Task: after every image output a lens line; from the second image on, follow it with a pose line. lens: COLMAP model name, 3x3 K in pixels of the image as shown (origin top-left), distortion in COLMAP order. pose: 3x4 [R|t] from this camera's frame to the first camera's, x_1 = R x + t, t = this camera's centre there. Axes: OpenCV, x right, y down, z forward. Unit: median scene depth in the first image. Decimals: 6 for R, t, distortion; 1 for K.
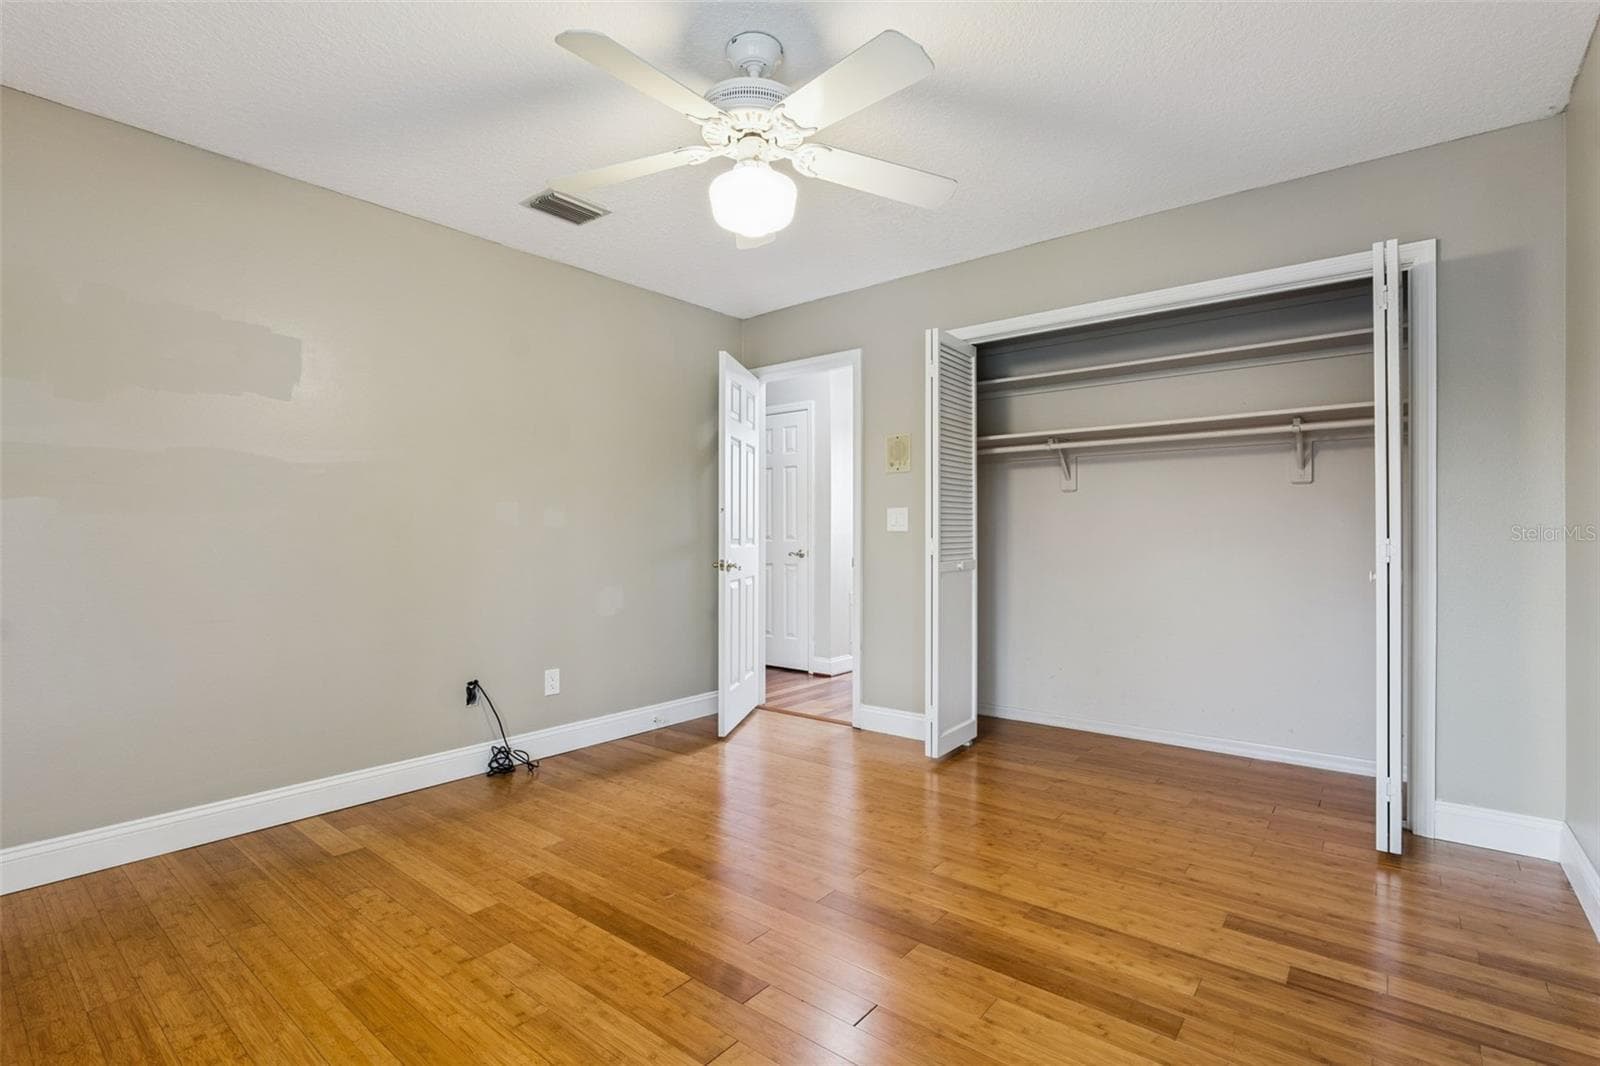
lens RADIAL K [[740.8, 0, 800.0], [0, 740.8, 533.0], [0, 0, 1]] dist [-0.000308, -0.000179]
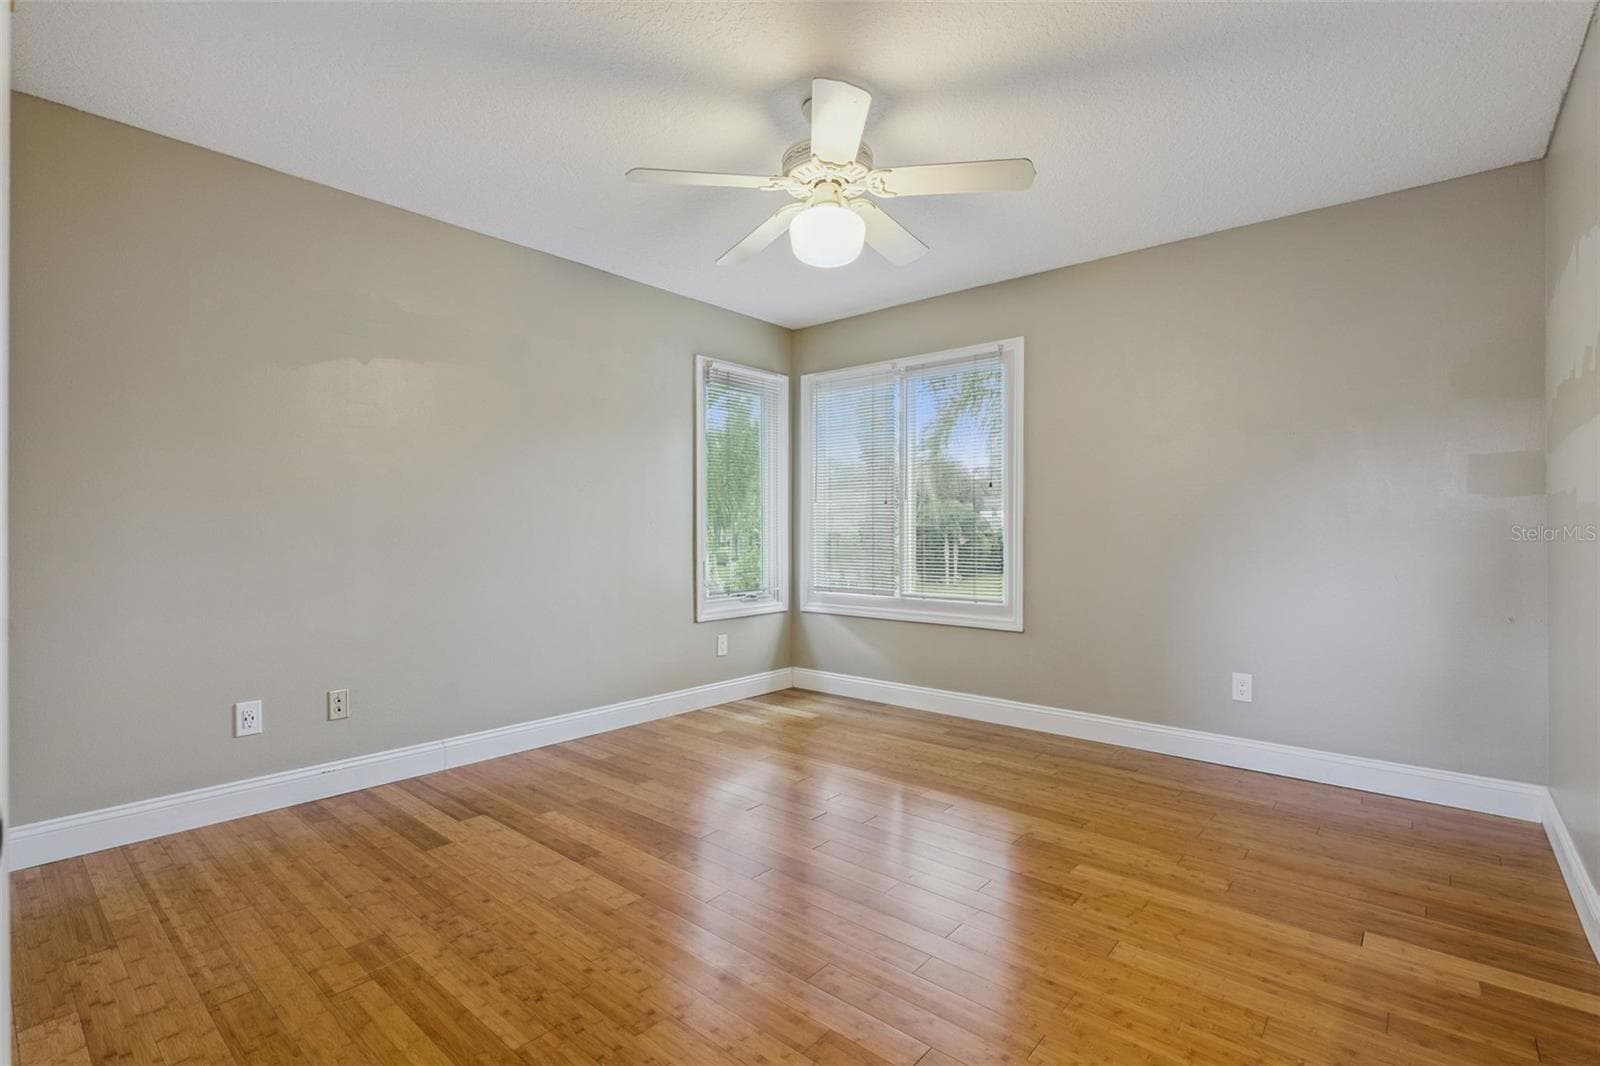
lens RADIAL K [[740.8, 0, 800.0], [0, 740.8, 533.0], [0, 0, 1]] dist [-0.000308, -0.000179]
pose [[-0.999584, -0.001009, 0.028837, -0.047818], [-0.001026, 0.999999, -0.000568, 0.008252], [-0.028836, -0.000597, -0.999584, 2.039127]]
